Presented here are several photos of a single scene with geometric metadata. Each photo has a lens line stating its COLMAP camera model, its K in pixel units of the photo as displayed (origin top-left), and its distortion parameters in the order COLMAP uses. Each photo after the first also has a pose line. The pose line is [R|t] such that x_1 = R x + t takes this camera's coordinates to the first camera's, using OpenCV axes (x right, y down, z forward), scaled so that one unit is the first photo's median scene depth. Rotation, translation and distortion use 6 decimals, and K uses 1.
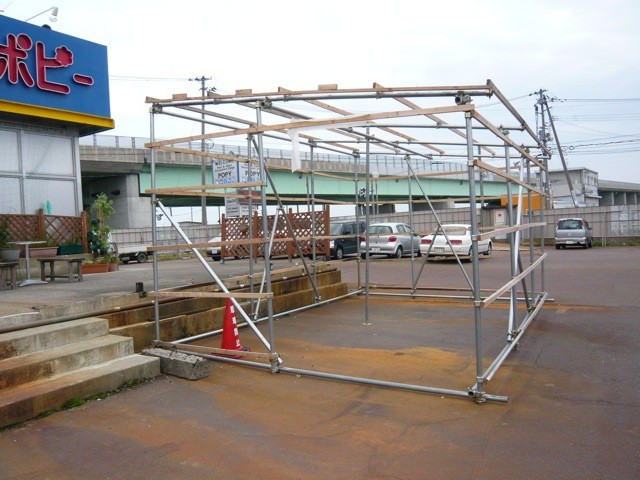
lens RADIAL K [[531.8, 0, 320.0], [0, 531.8, 240.0], [0, 0, 1]] dist [-0.073700, 0.001396]
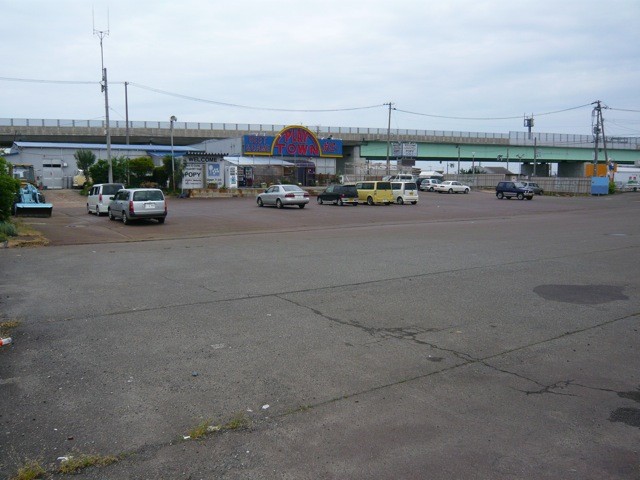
lens RADIAL K [[531.8, 0, 320.0], [0, 531.8, 240.0], [0, 0, 1]] dist [-0.073700, 0.001396]
pose [[0.904799, 0.103254, -0.413131, 0.356278], [-0.058684, 0.991136, 0.119191, -0.005135], [0.421775, -0.083600, 0.902838, -0.837085]]
